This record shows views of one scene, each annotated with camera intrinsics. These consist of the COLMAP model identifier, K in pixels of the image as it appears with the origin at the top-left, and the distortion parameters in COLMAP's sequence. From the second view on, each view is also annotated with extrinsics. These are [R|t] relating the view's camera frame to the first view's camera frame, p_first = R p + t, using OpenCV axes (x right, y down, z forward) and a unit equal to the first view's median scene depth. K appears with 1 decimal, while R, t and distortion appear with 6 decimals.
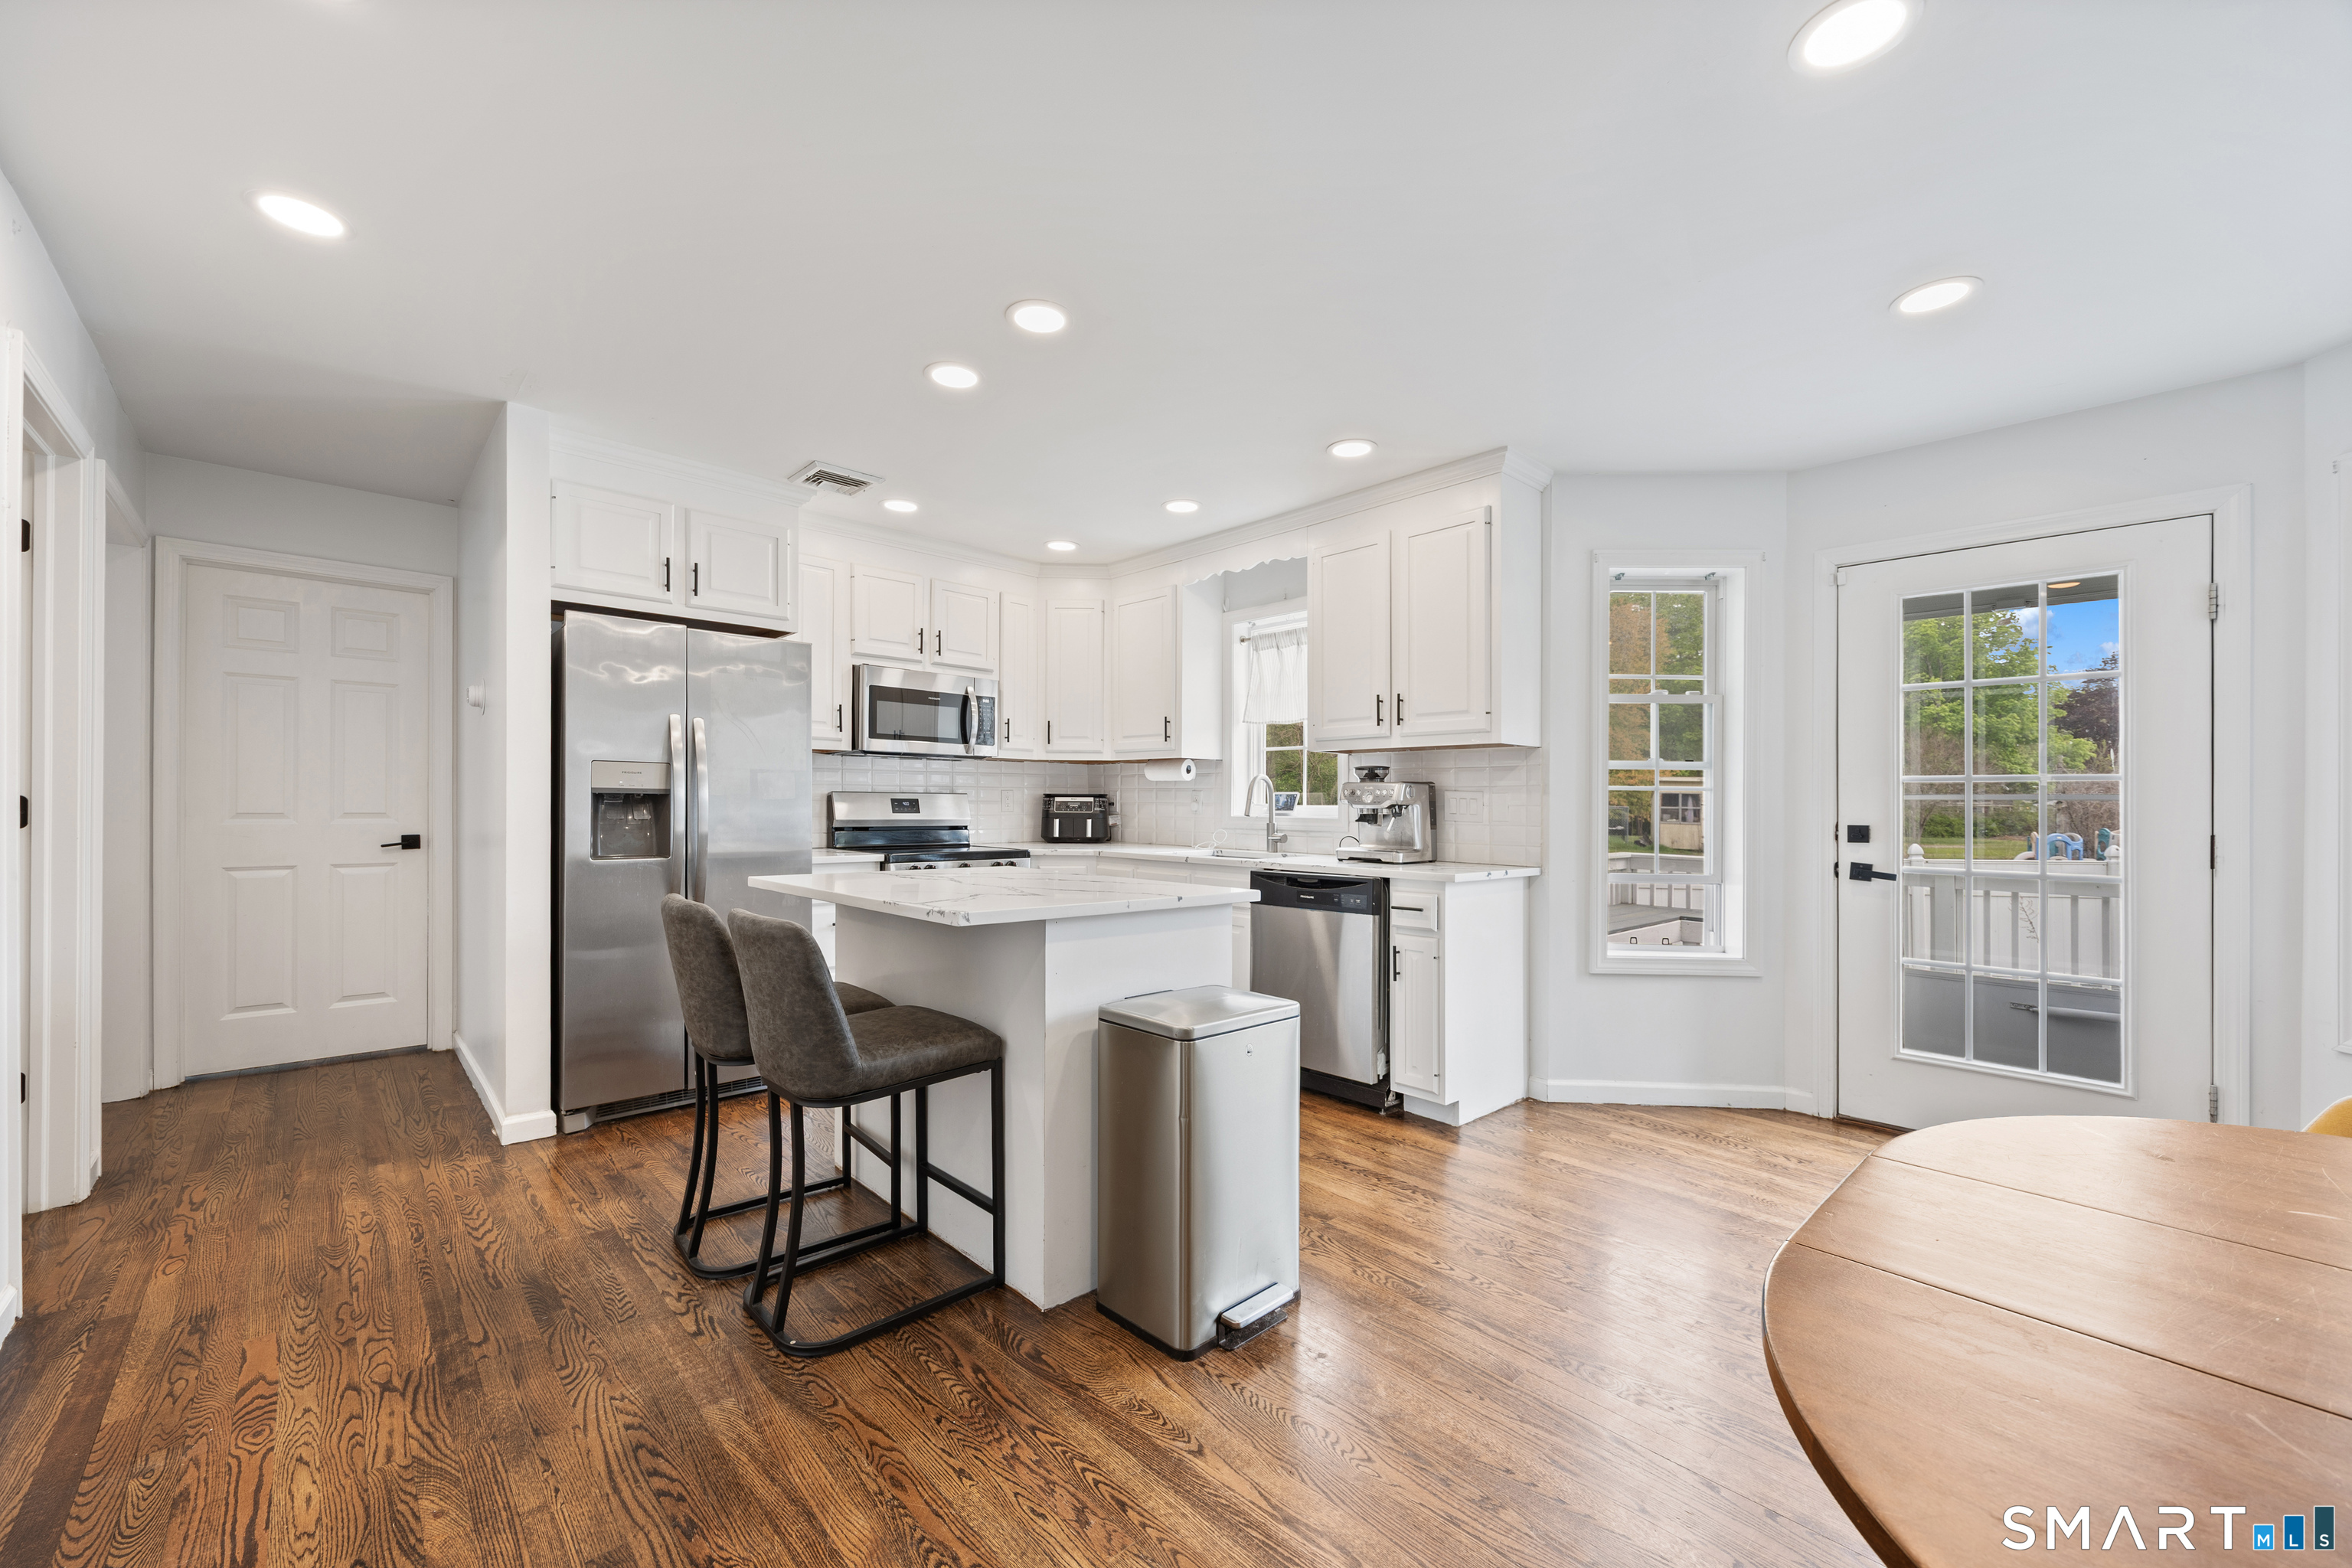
lens RADIAL K [[930.1, 0, 1171.3], [0, 930.1, 797.9], [0, 0, 1]] dist [-0.001822, -0.000272]
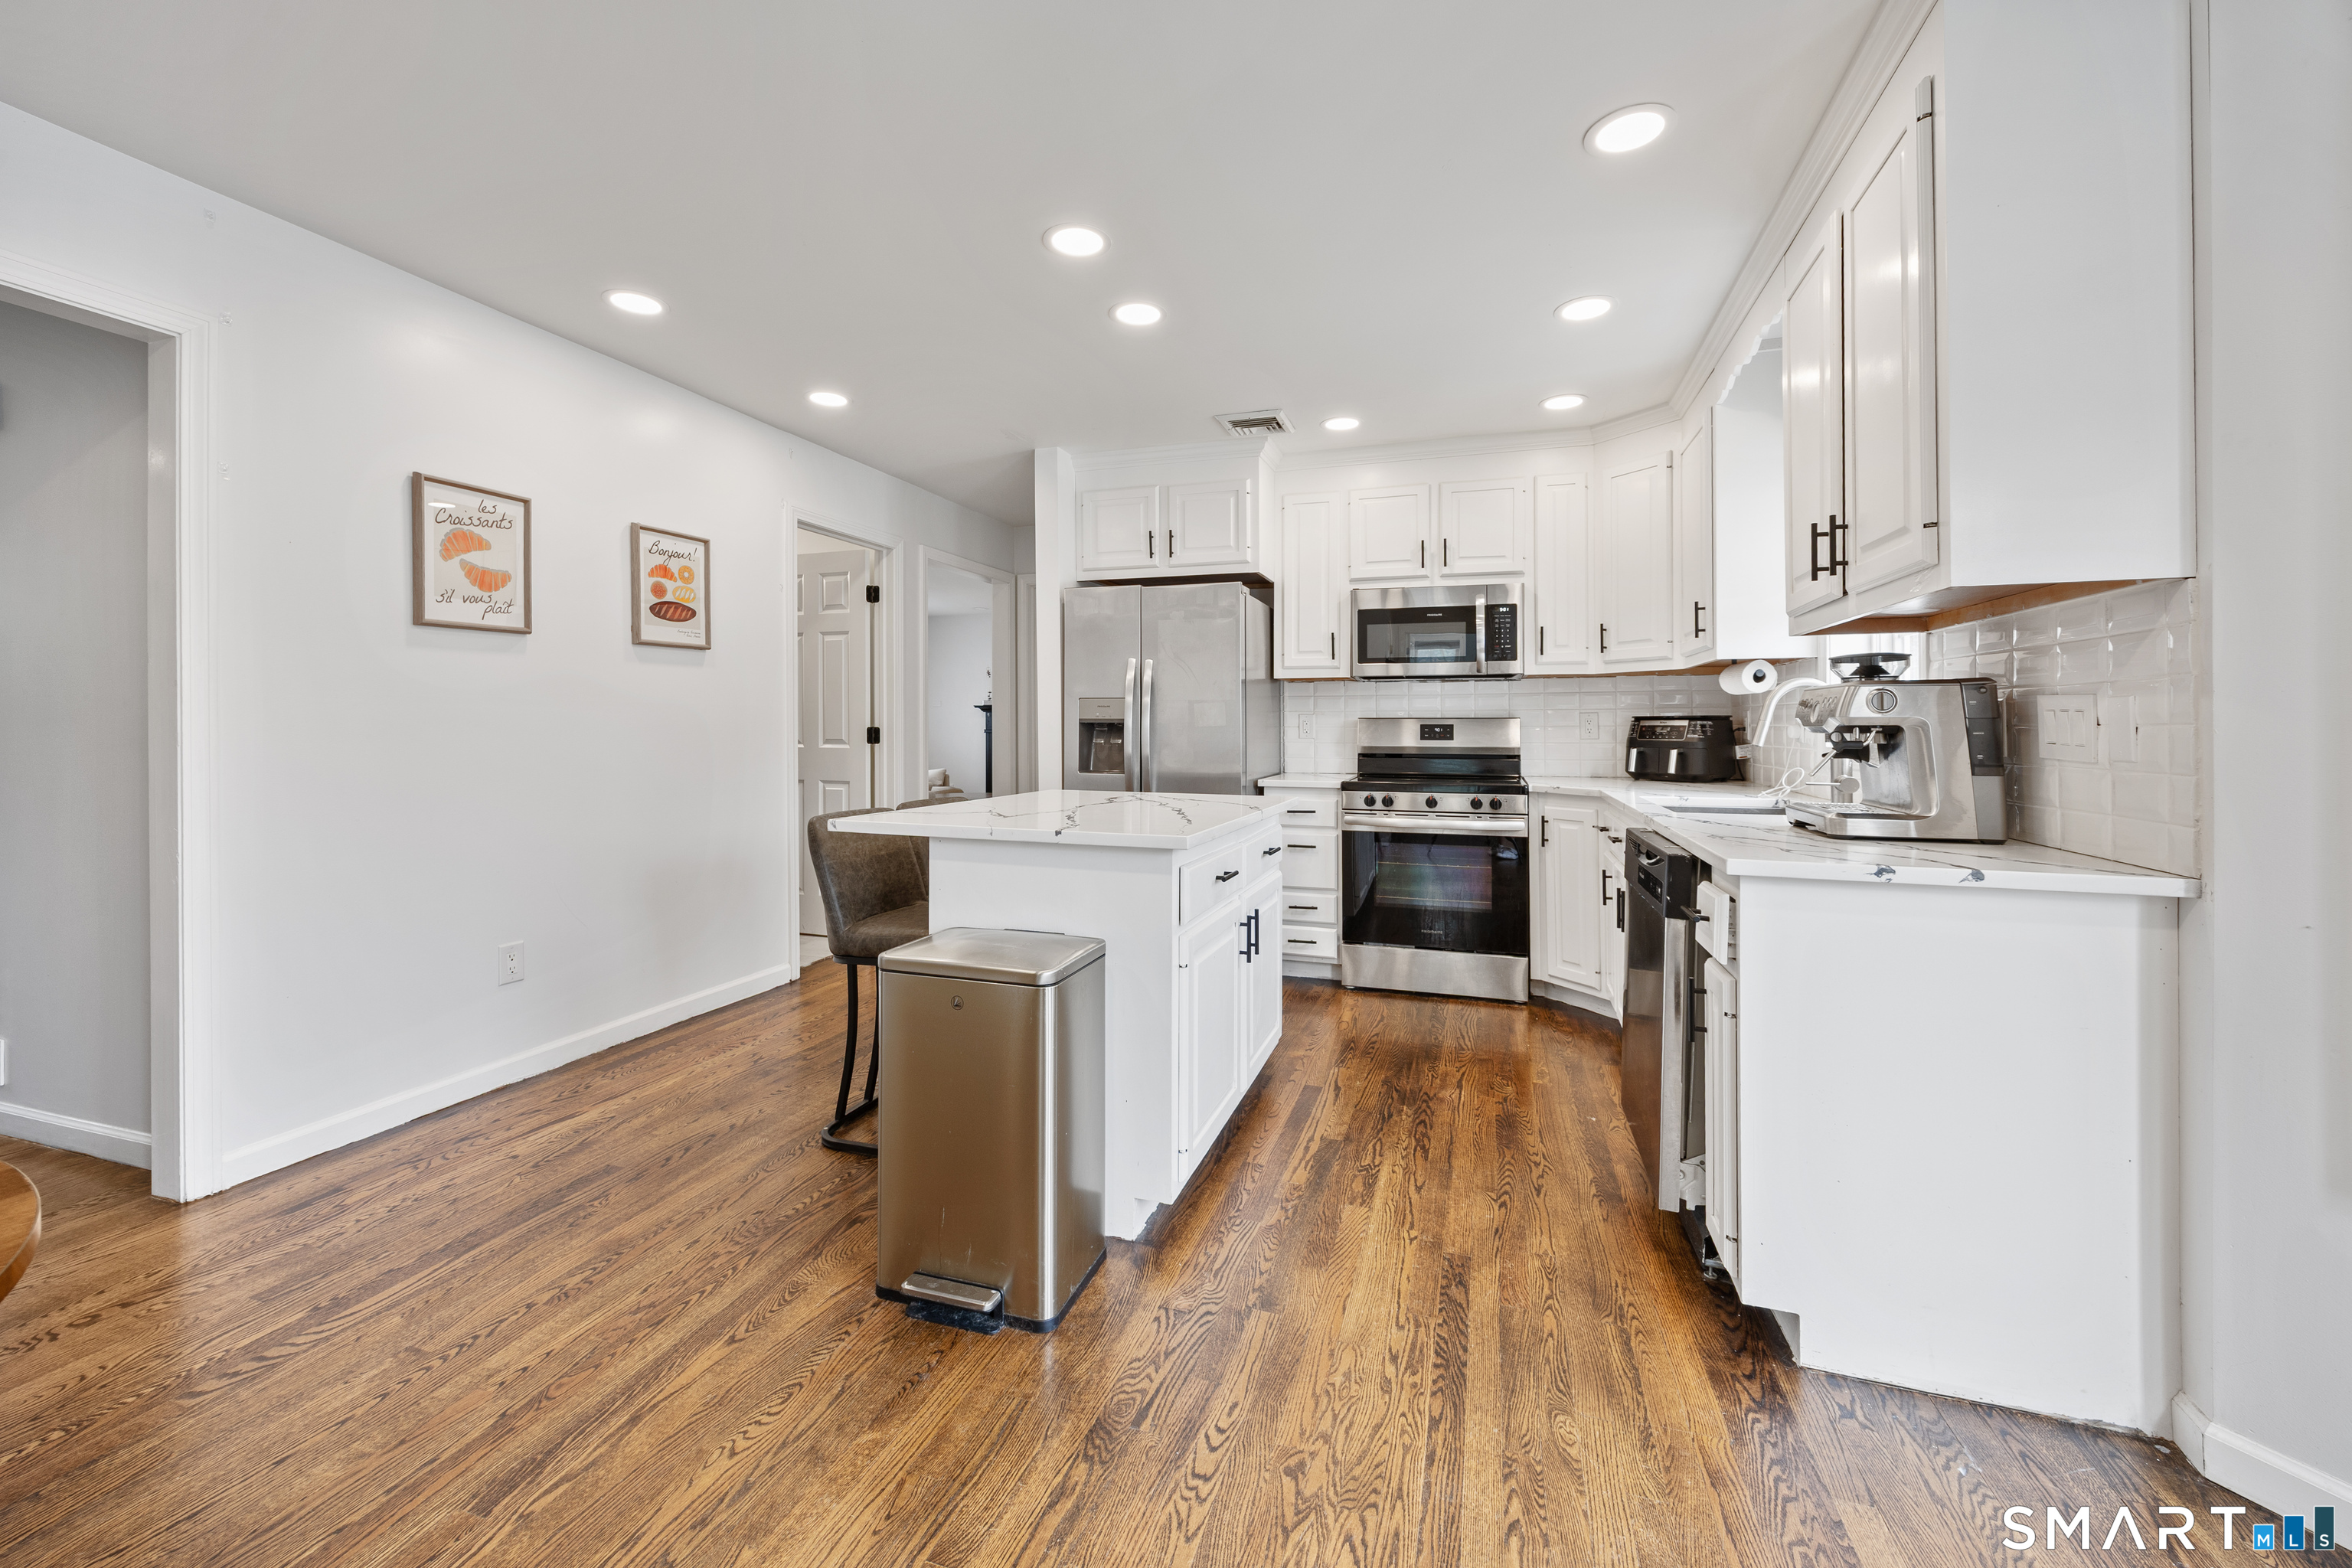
lens RADIAL K [[930.1, 0, 1165.2], [0, 930.1, 729.1], [0, 0, 1]] dist [-0.001822, -0.000272]
pose [[0.472654, -0.006452, -0.881225, 0.458437], [0.008692, 0.999959, -0.002659, 0.006339], [0.881205, -0.006403, 0.472690, 0.359970]]
